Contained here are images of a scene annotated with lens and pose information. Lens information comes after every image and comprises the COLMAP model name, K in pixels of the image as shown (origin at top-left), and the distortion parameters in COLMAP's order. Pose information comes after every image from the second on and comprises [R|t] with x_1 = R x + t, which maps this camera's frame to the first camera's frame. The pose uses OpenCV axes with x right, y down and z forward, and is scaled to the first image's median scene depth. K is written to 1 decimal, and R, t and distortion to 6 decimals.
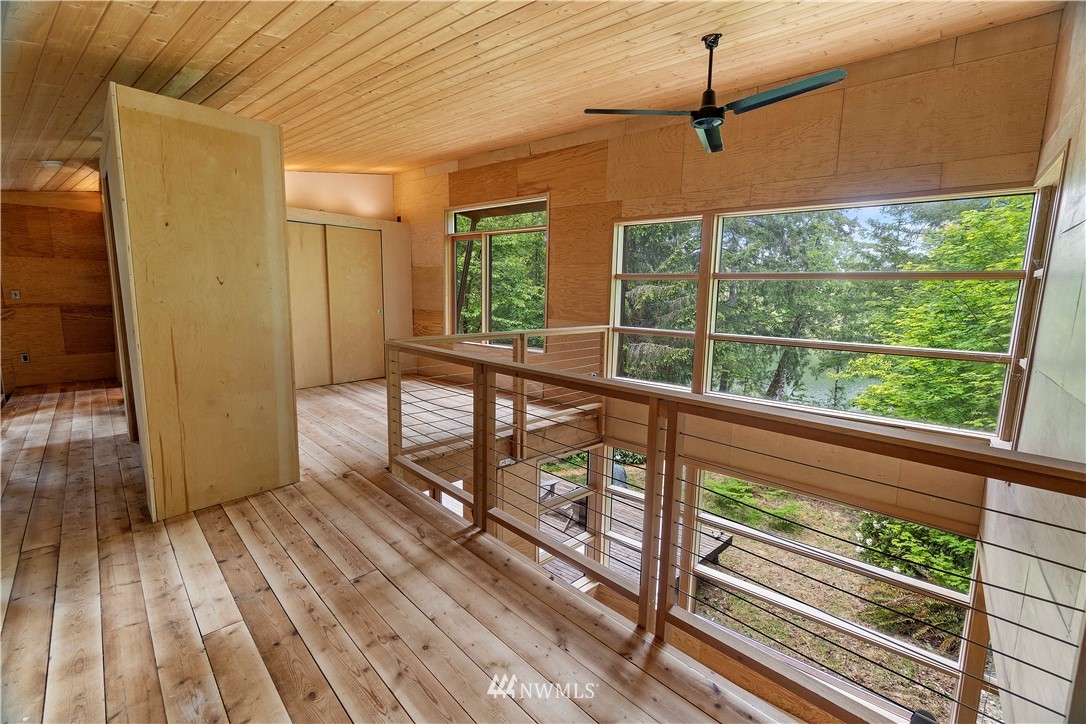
lens RADIAL K [[465.9, 0, 544.3], [0, 465.9, 357.1], [0, 0, 1]] dist [-0.001471, -0.000154]
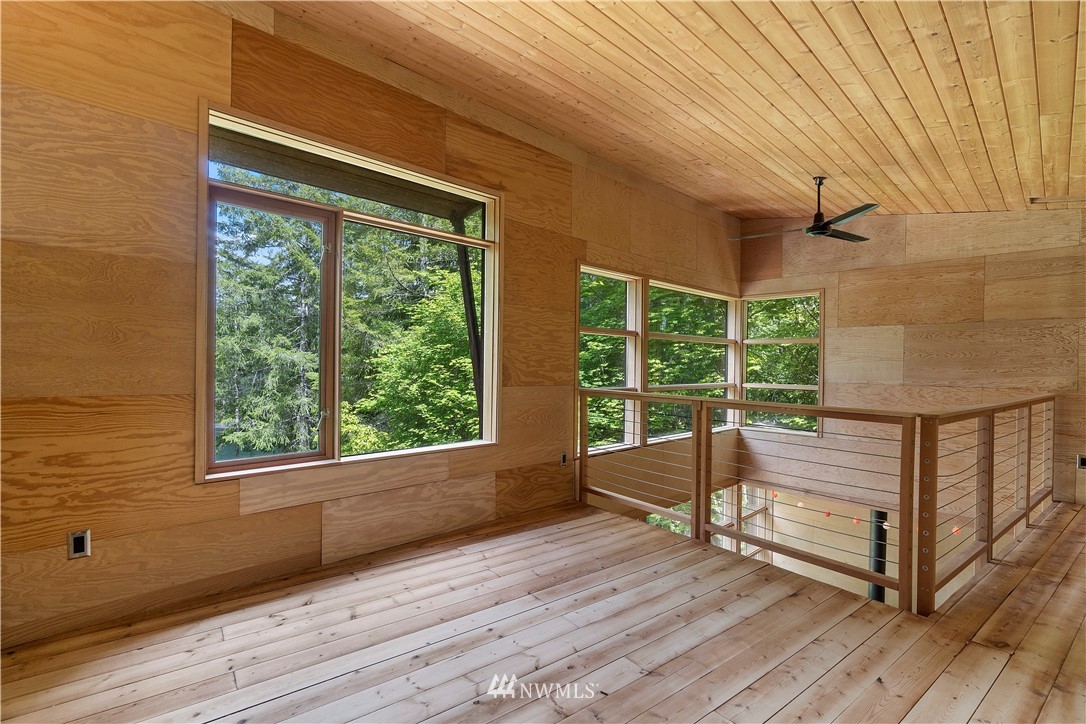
lens RADIAL K [[510.5, 0, 545.3], [0, 510.5, 367.4], [0, 0, 1]] dist [-0.000217, -0.000025]
pose [[0.115487, -0.026977, 0.992943, -0.727135], [0.127051, 0.991822, 0.012169, -0.118405], [-0.985150, 0.124749, 0.117970, 0.925705]]
